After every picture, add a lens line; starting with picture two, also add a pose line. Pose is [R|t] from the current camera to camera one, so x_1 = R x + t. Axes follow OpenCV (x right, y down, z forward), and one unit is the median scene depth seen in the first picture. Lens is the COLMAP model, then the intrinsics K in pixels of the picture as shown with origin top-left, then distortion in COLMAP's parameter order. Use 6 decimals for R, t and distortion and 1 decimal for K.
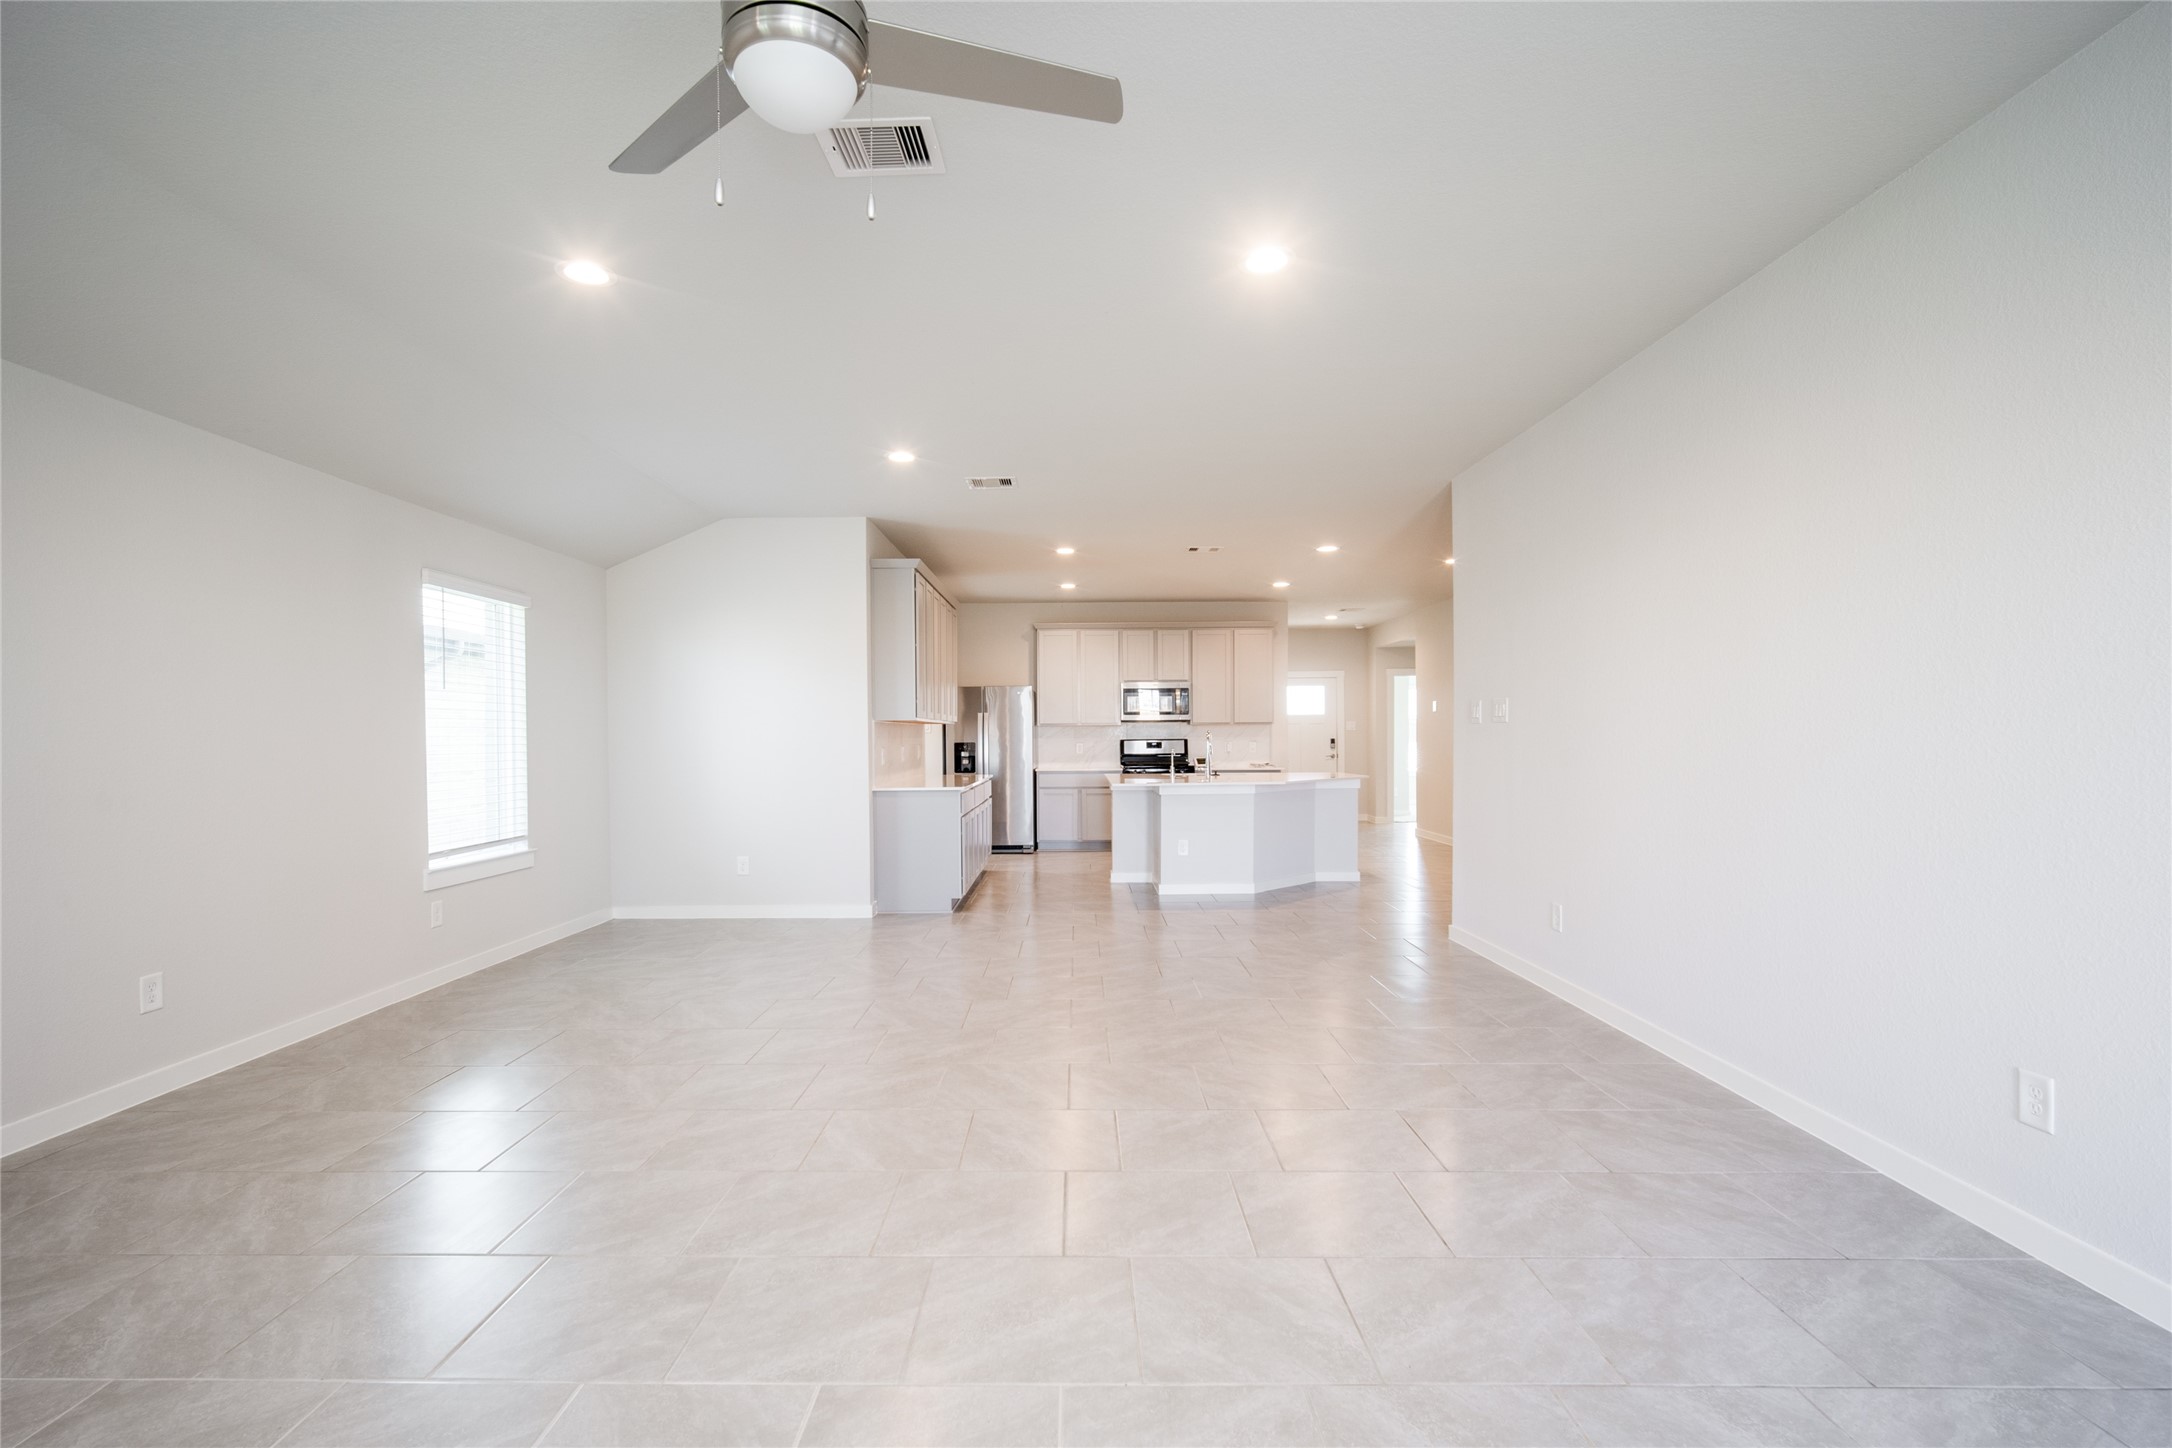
lens RADIAL K [[983.4, 0, 1035.2], [0, 983.4, 747.4], [0, 0, 1]] dist [-0.005252, -0.000262]
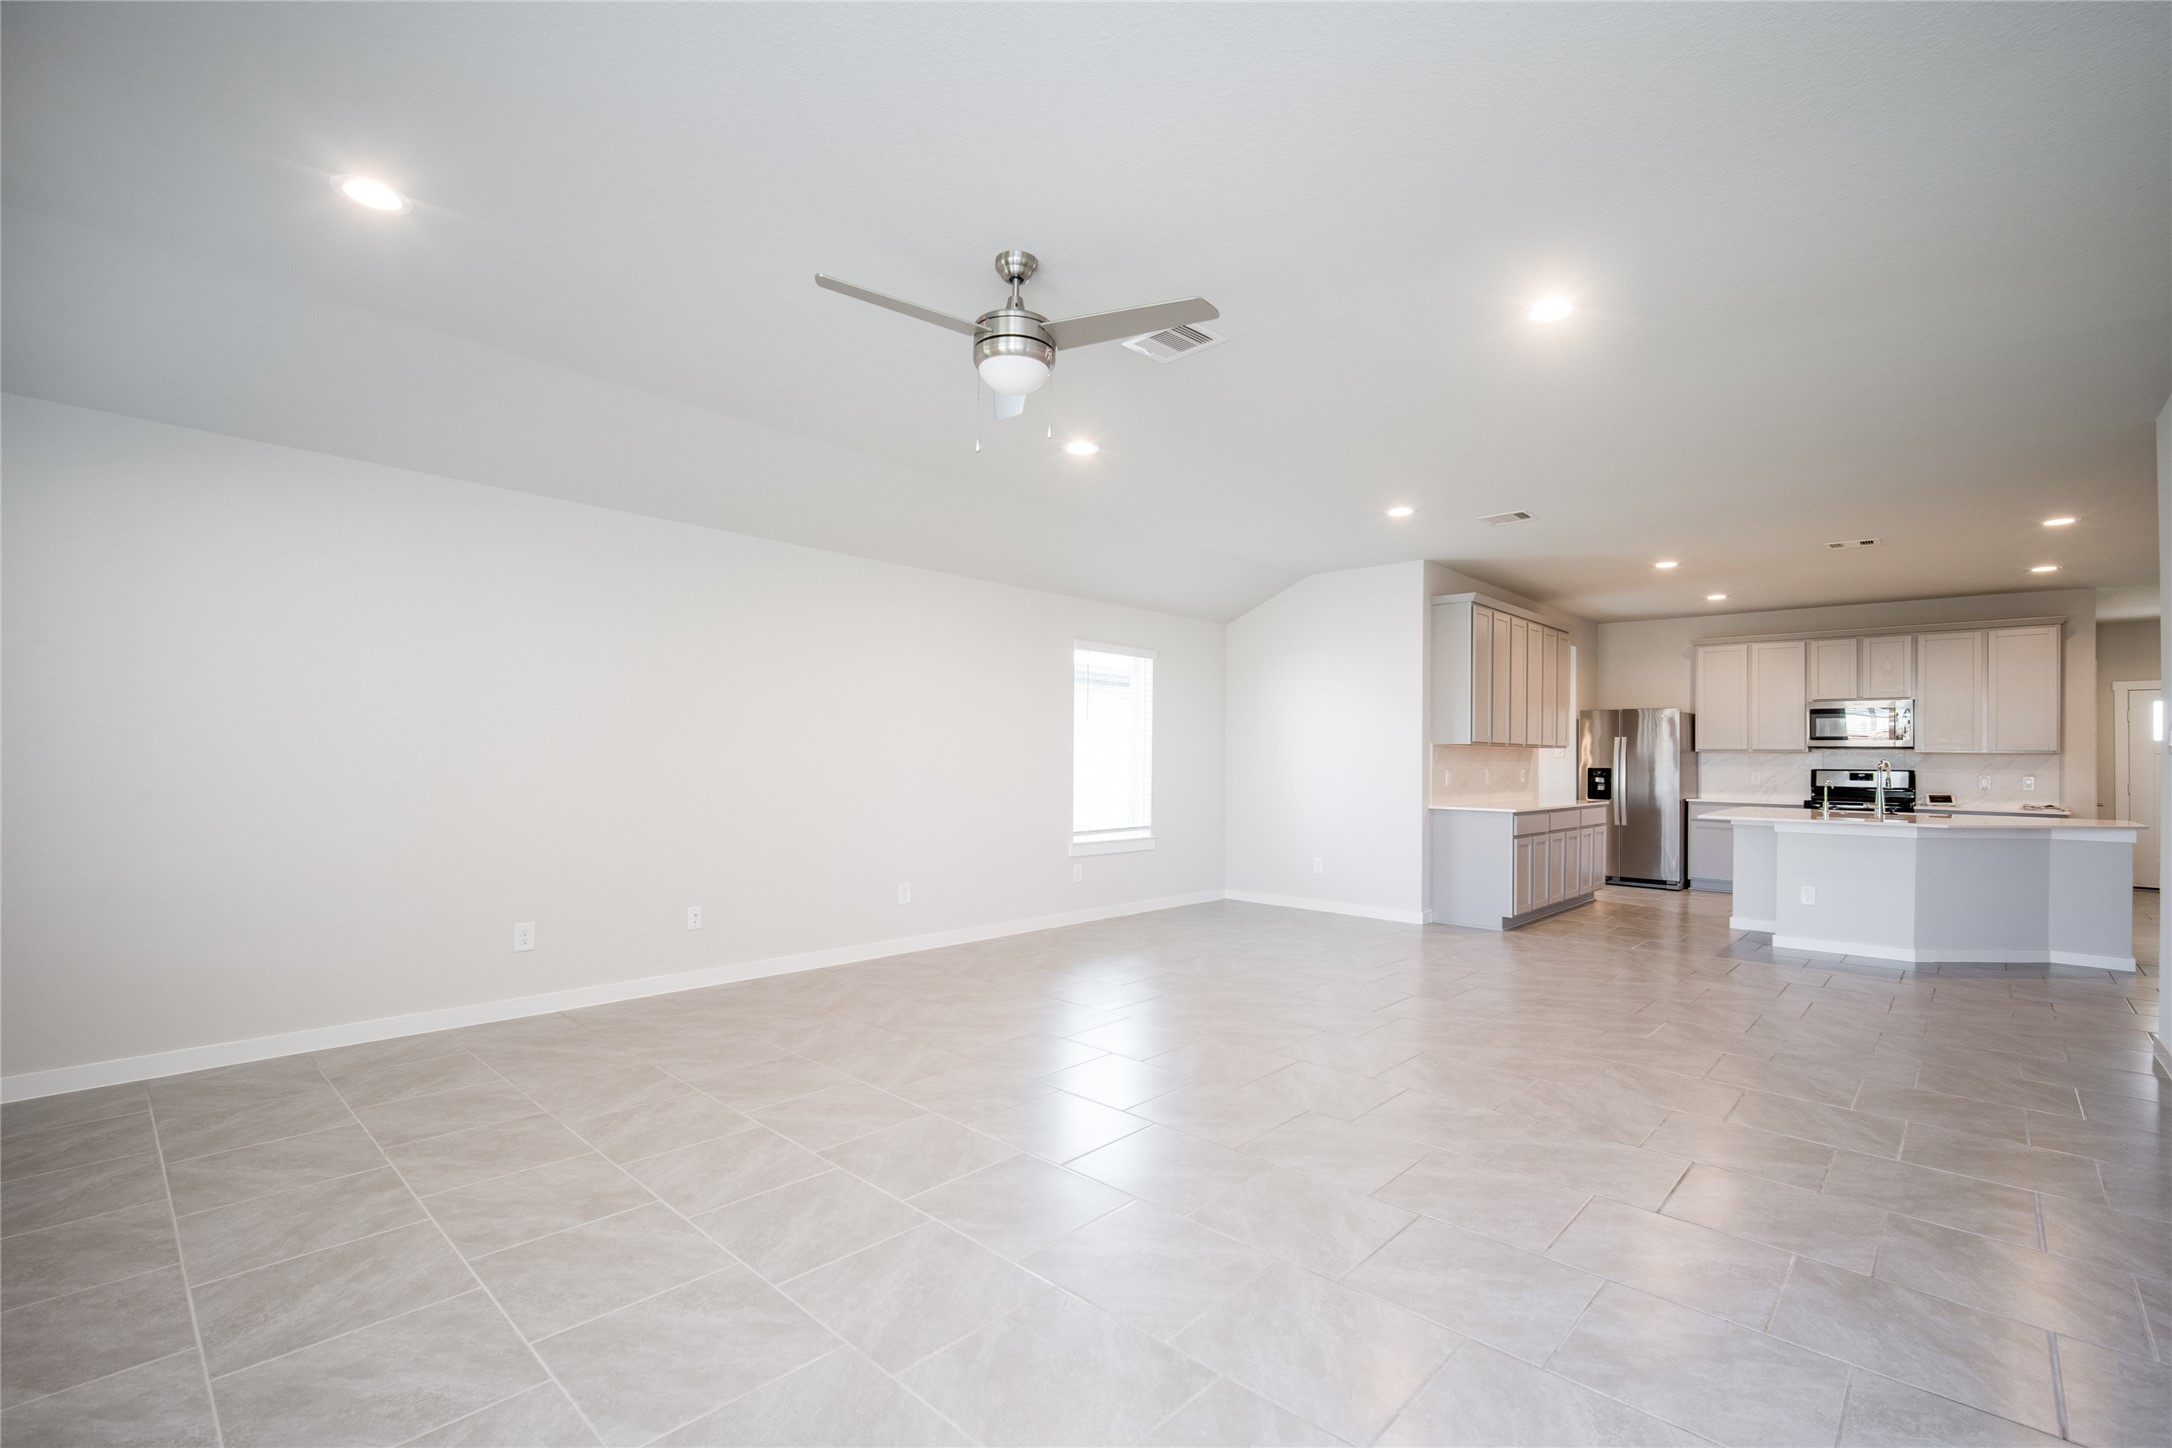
lens RADIAL K [[930.9, 0, 1082.2], [0, 930.9, 742.4], [0, 0, 1]] dist [-0.007846, 0.001390]
pose [[0.747242, 0.006112, -0.664523, 0.215565], [-0.024952, 0.999511, -0.018865, -0.000184], [0.664083, 0.030678, 0.747029, -0.026624]]
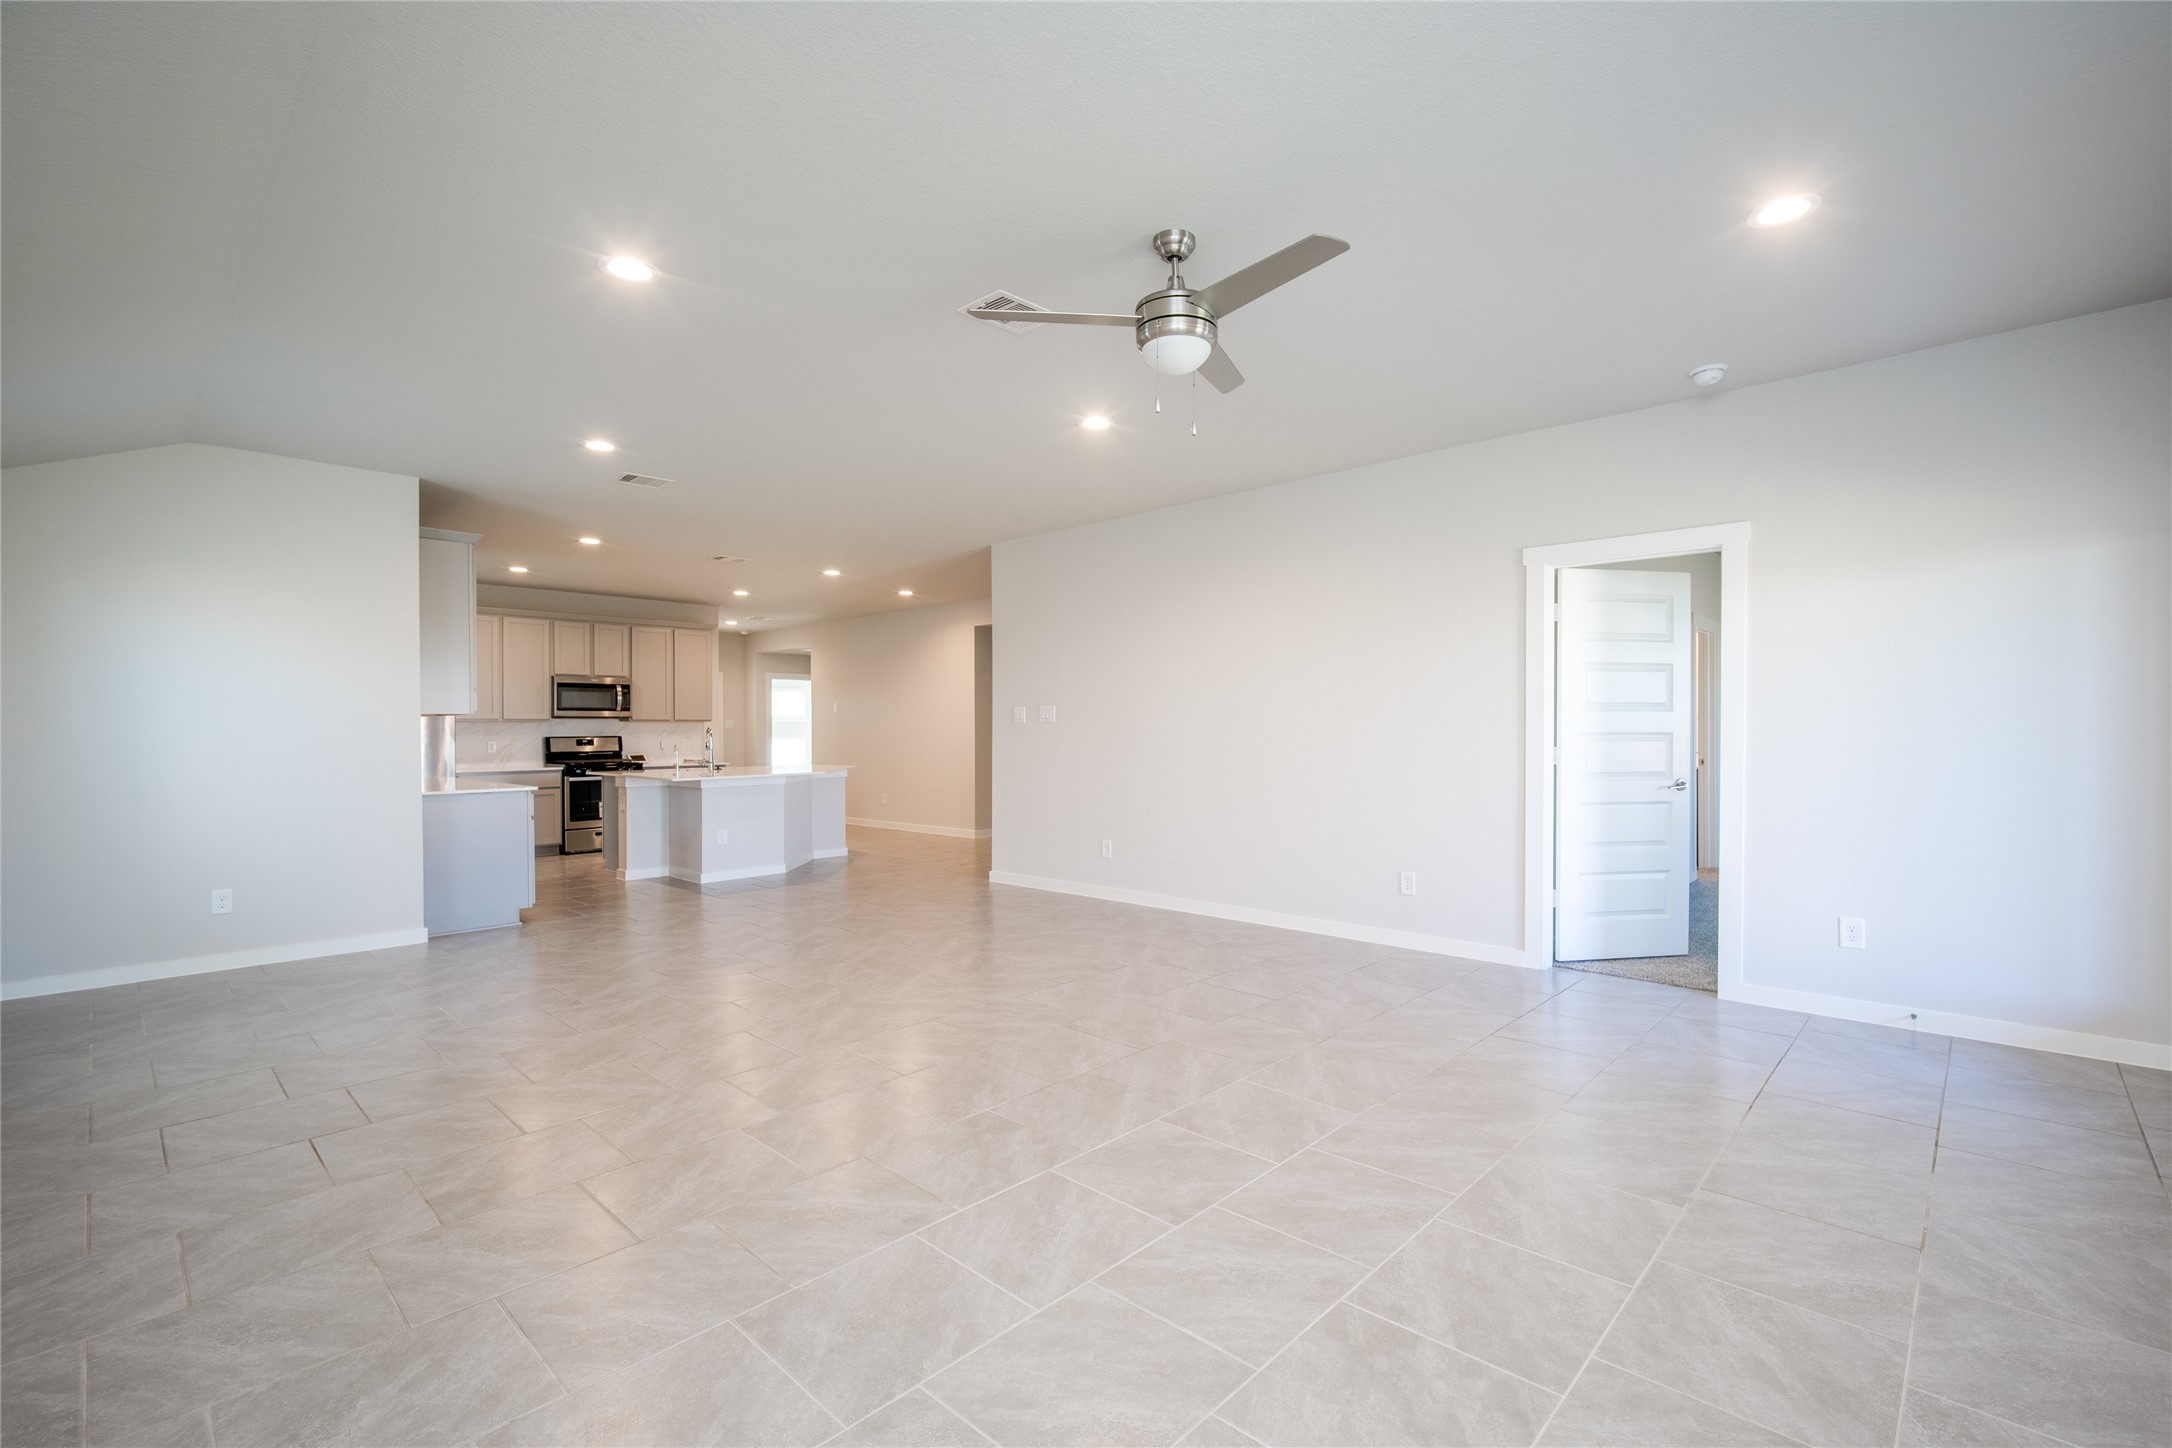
lens RADIAL K [[983.4, 0, 1085.3], [0, 983.4, 730.9], [0, 0, 1]] dist [-0.005252, -0.000262]
pose [[0.668164, 0.002588, 0.744010, -0.383438], [0.008970, 0.999893, -0.011533, 0.002624], [-0.743960, 0.014380, 0.668069, -0.007379]]
